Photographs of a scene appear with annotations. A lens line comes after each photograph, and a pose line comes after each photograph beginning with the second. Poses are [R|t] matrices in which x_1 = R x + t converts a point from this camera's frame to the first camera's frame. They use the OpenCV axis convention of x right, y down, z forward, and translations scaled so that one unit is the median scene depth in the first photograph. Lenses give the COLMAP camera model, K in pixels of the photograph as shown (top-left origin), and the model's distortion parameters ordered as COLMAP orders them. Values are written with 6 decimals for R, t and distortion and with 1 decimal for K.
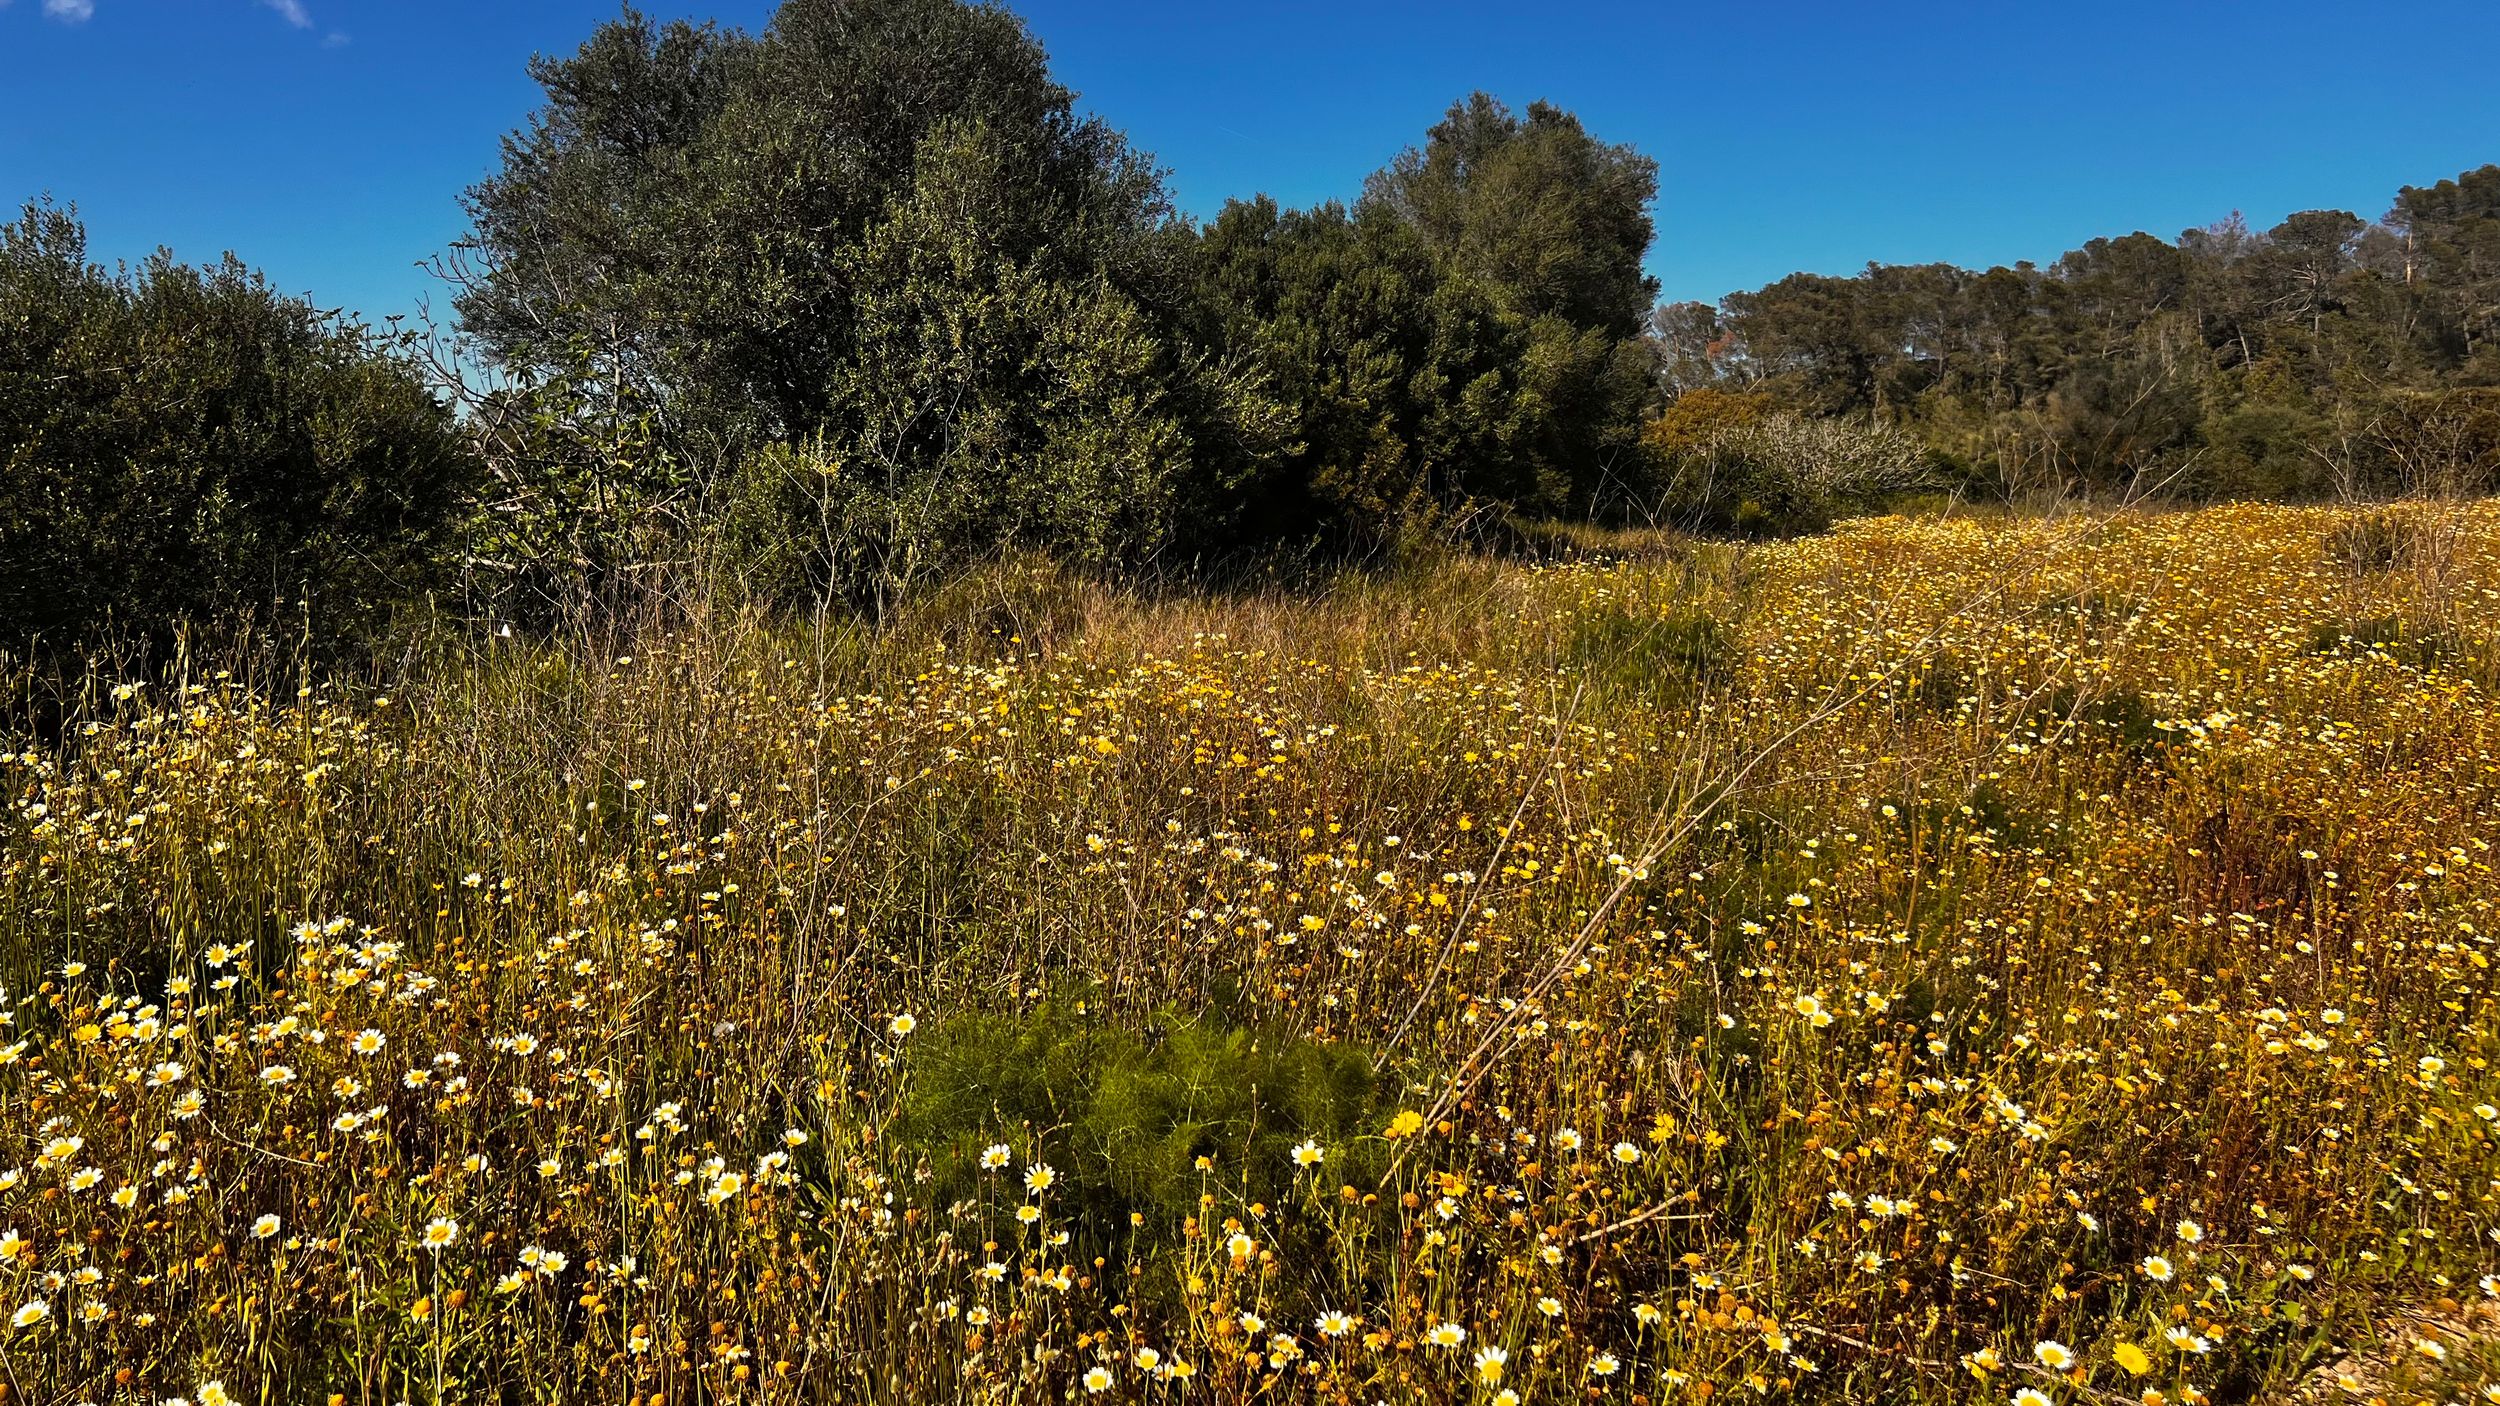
lens RADIAL K [[1879.1, 0, 1248.4], [0, 1879.1, 719.7], [0, 0, 1]] dist [0.040997, -0.039997]
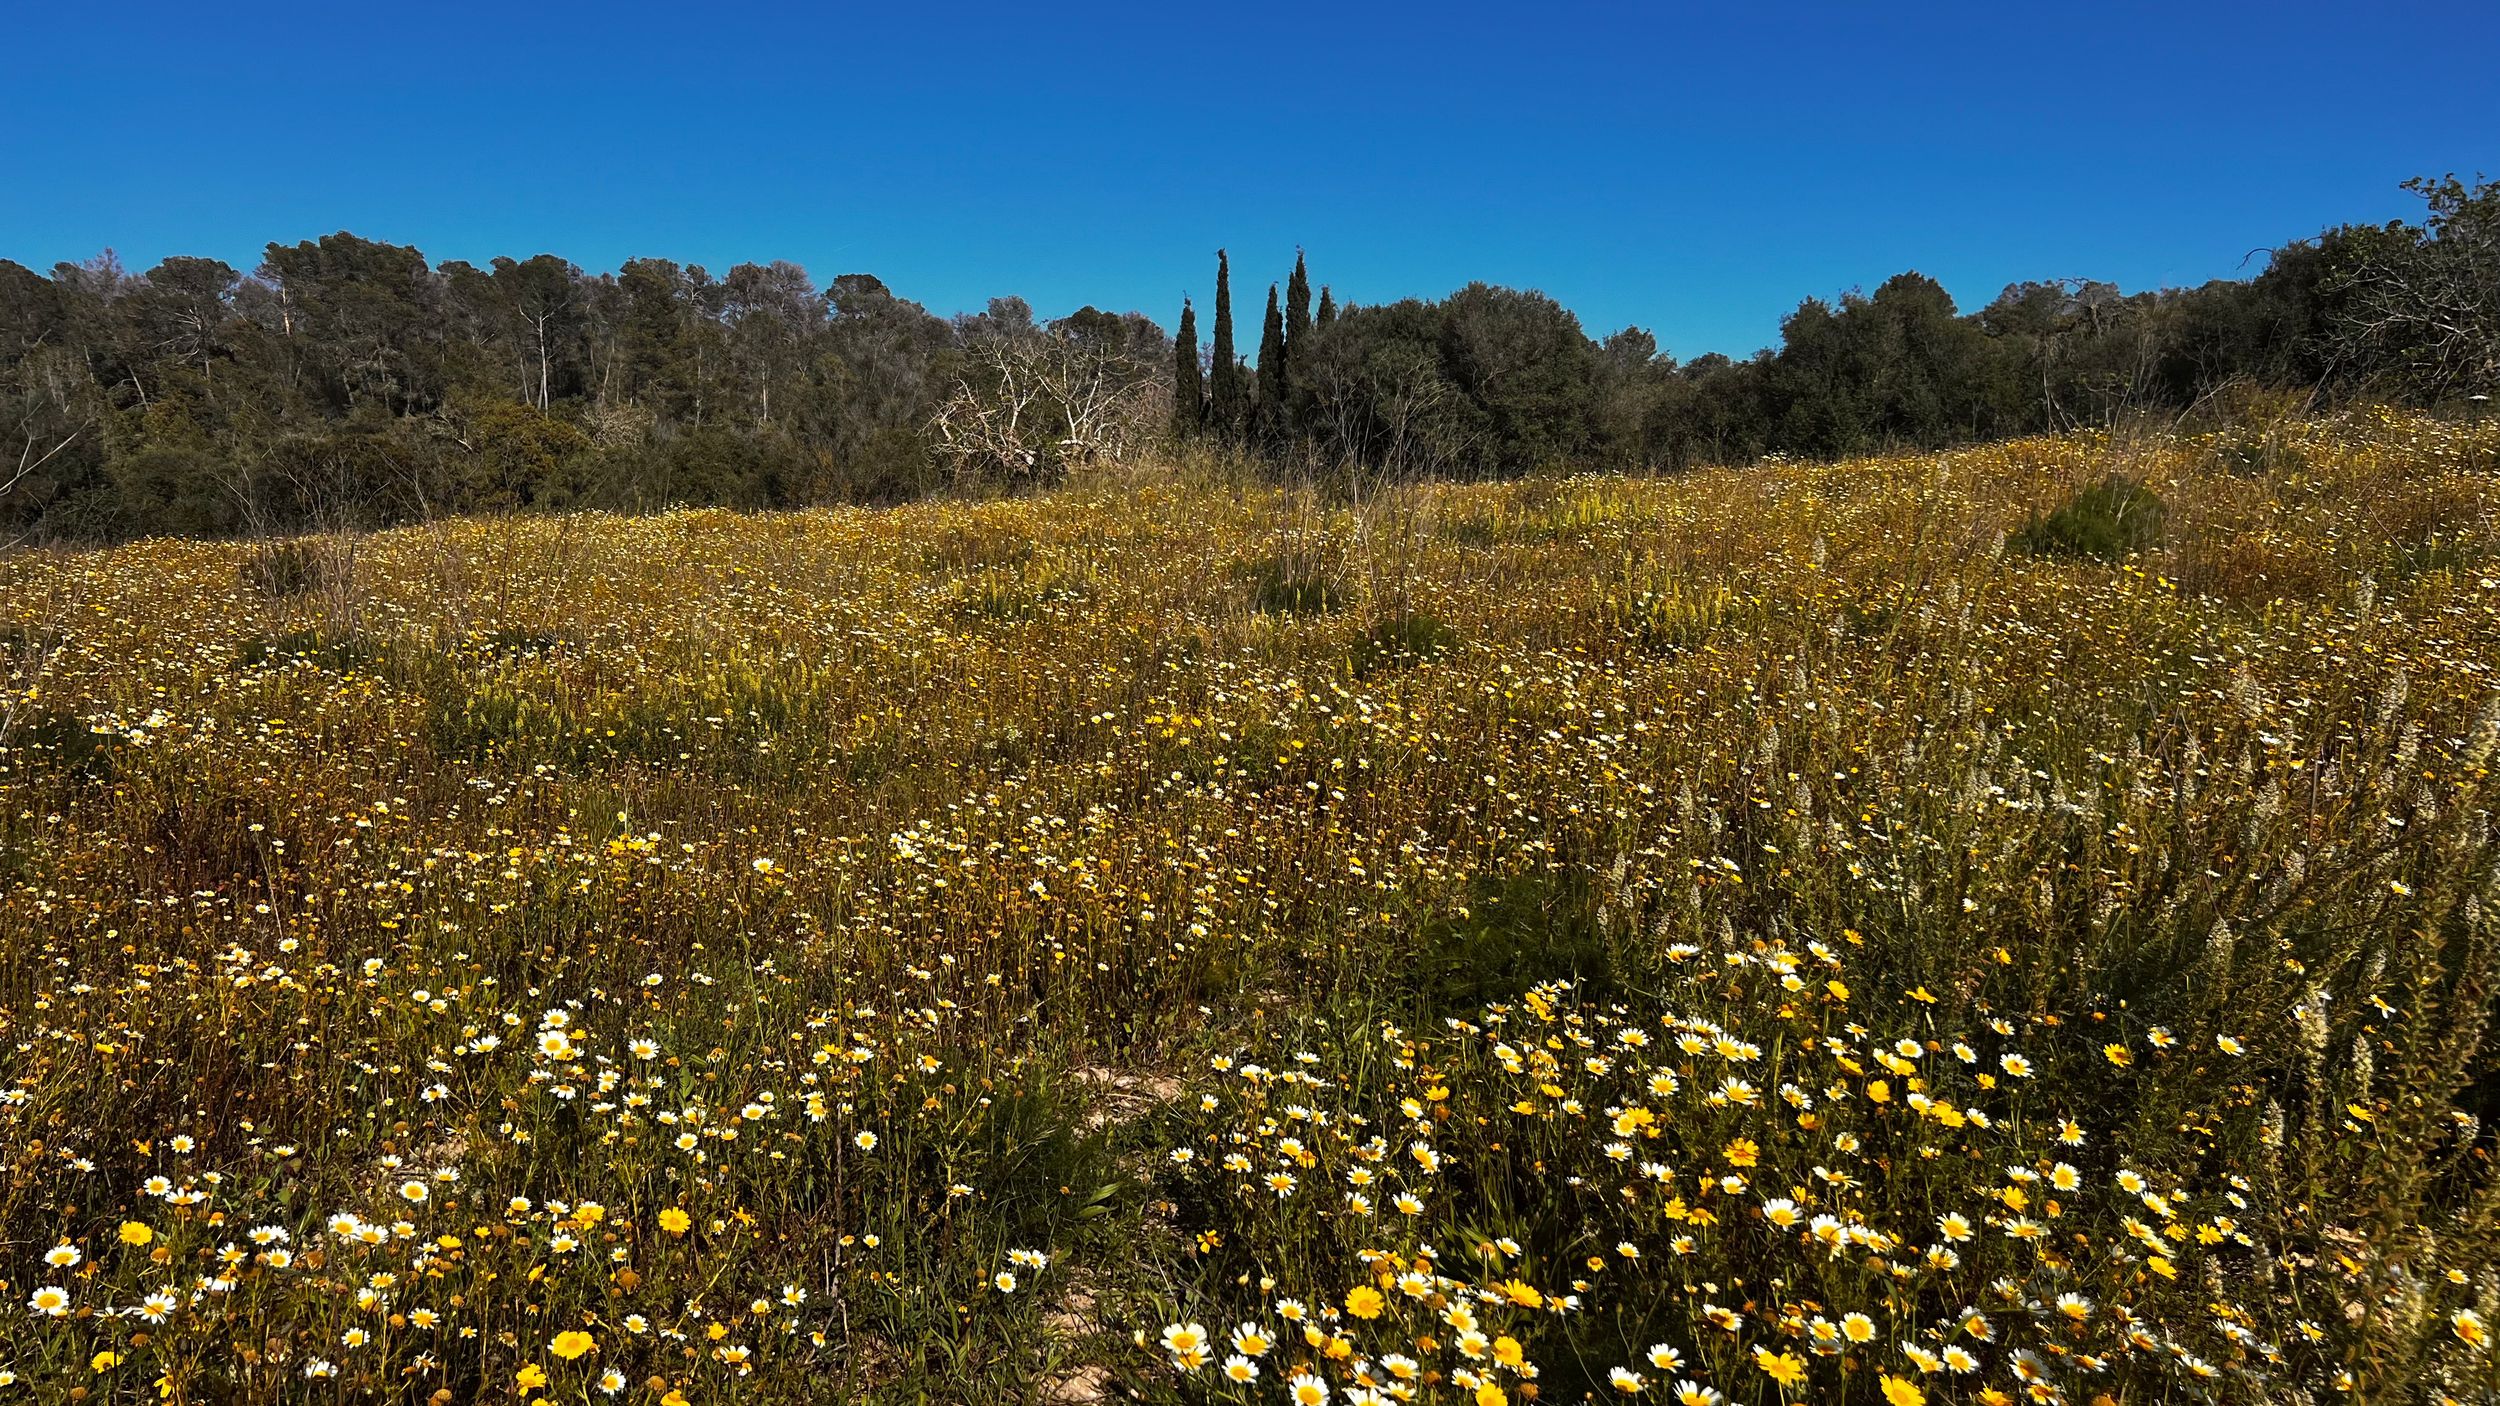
lens RADIAL K [[1879.1, 0, 1211.7], [0, 1879.1, 719.2], [0, 0, 1]] dist [0.040997, -0.039997]
pose [[0.552801, -0.102357, 0.827003, -0.012508], [0.120937, 0.991775, 0.041912, 0.012851], [-0.824491, 0.076846, 0.560633, -0.027739]]
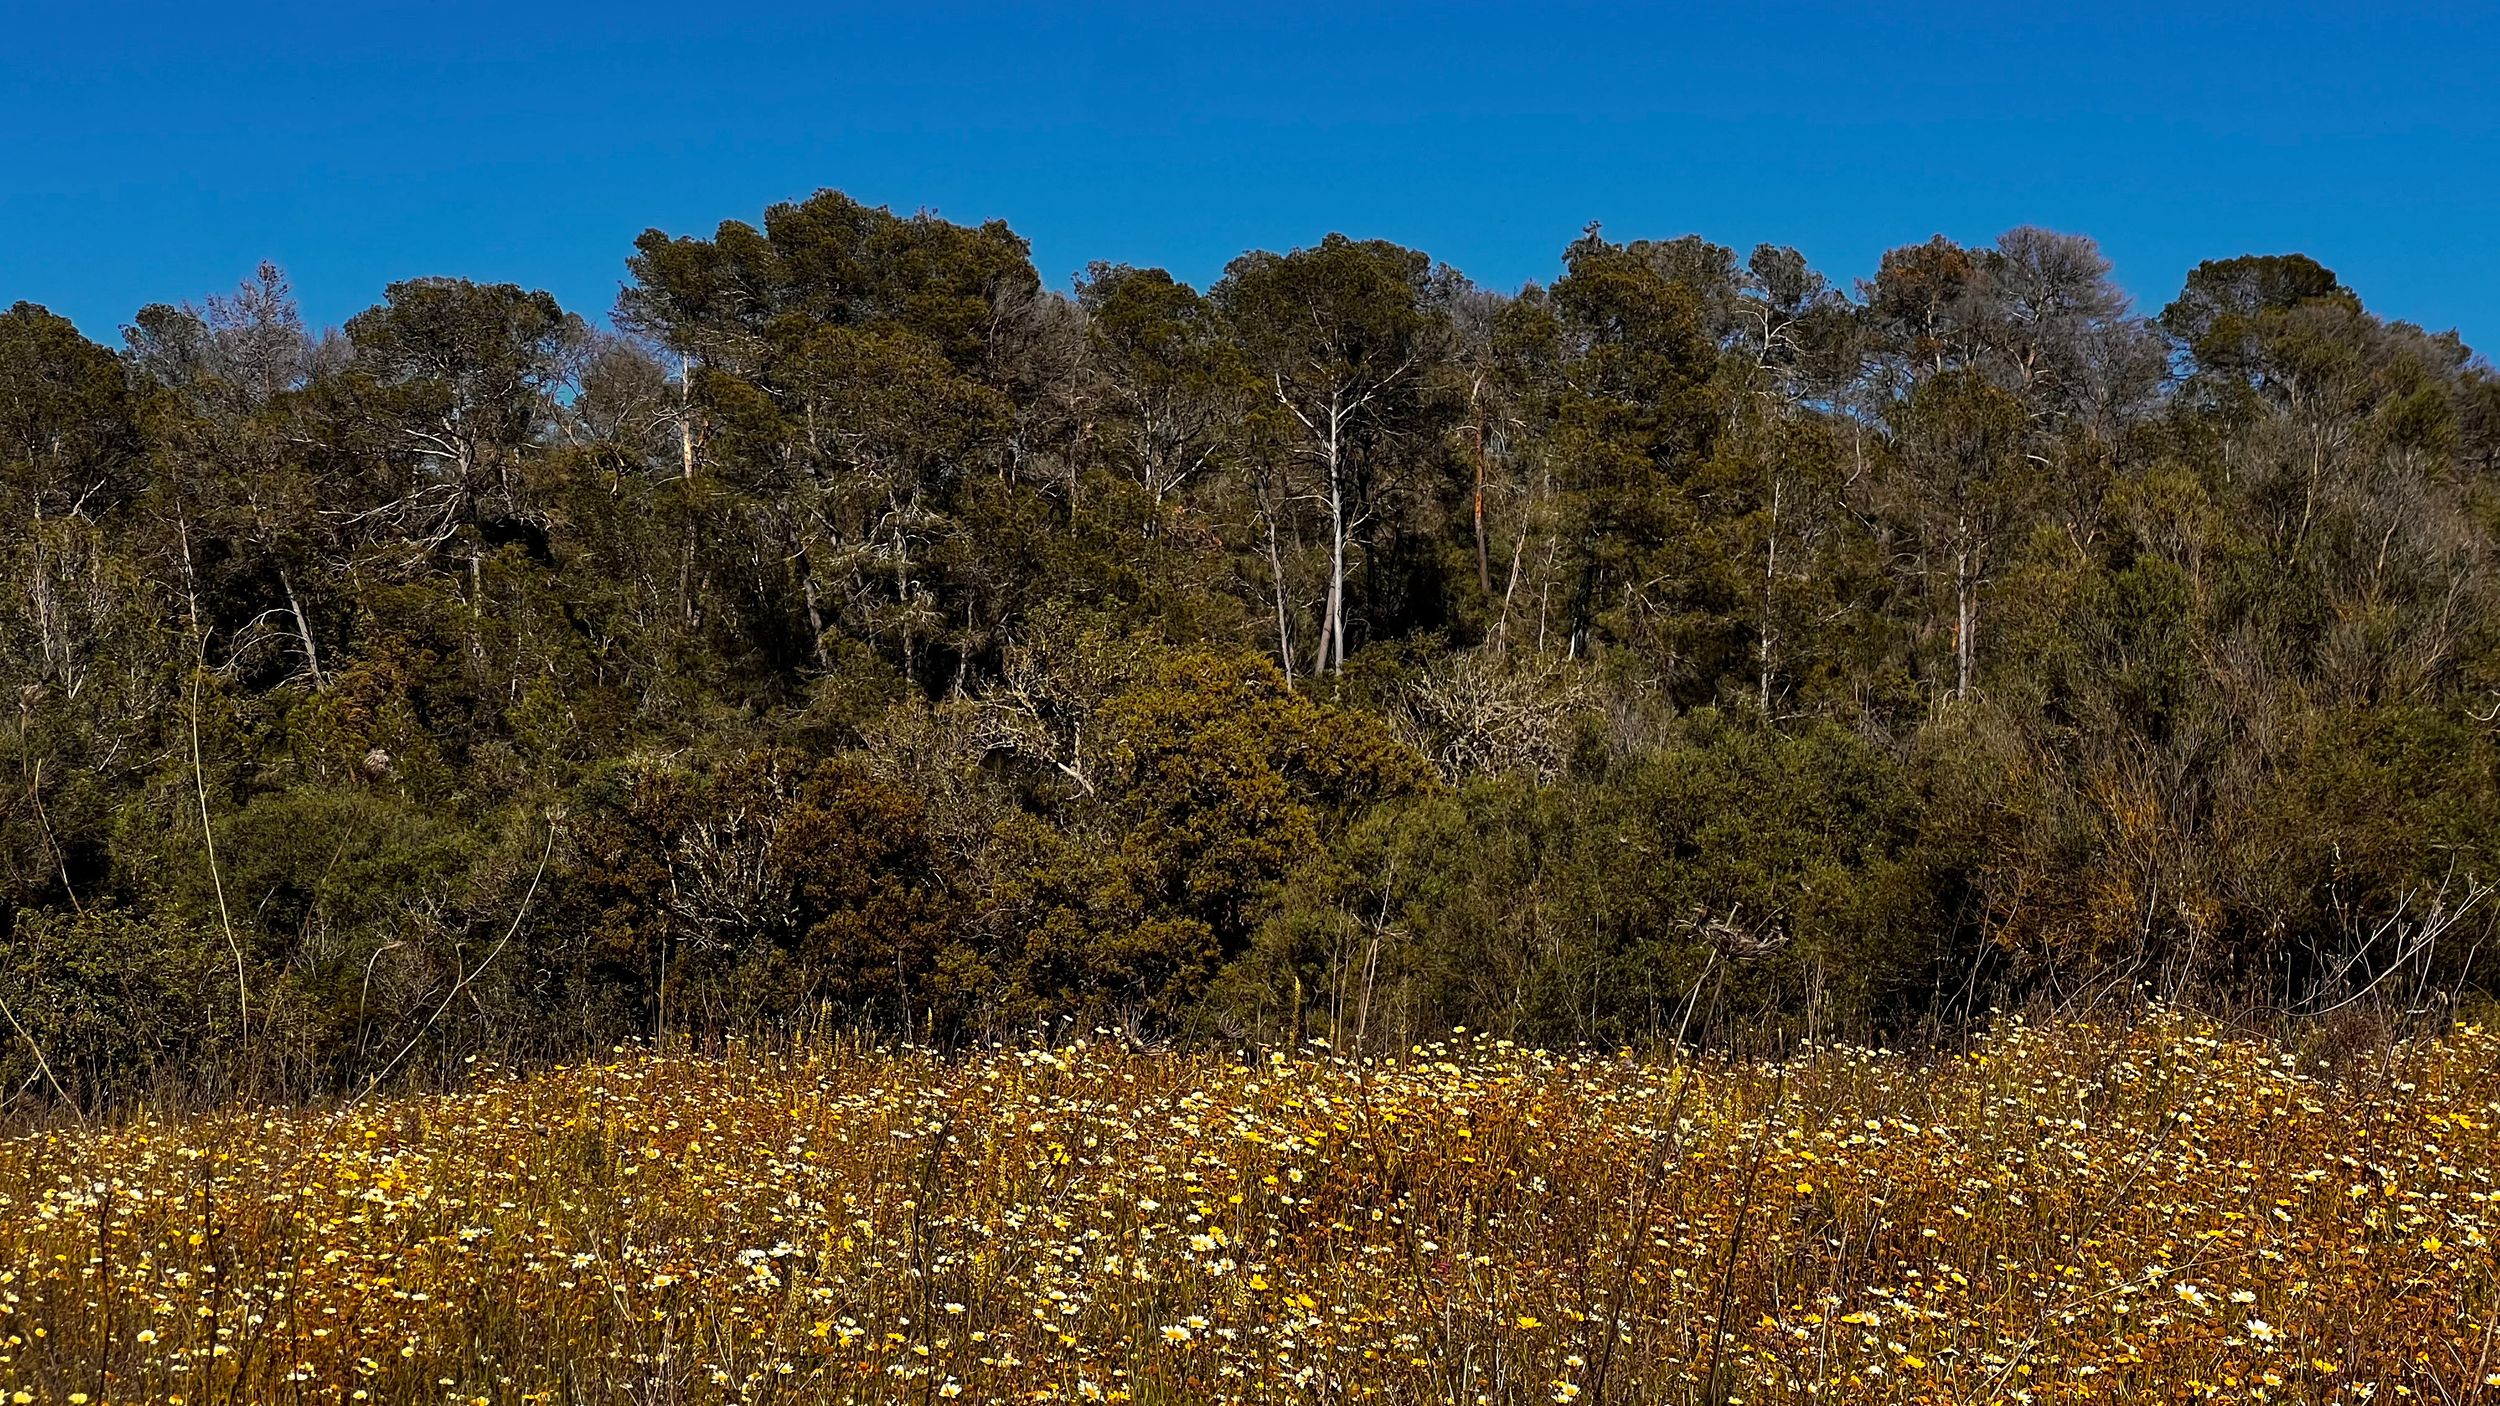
lens RADIAL K [[5606.0, 0, 1253.2], [0, 5606.0, 699.4], [0, 0, 1]] dist [0.131938, 0.000000]
pose [[0.810191, 0.023520, 0.585695, 0.614337], [0.080827, 0.985167, -0.151369, -0.086493], [-0.580567, 0.169977, 0.796272, 0.570138]]
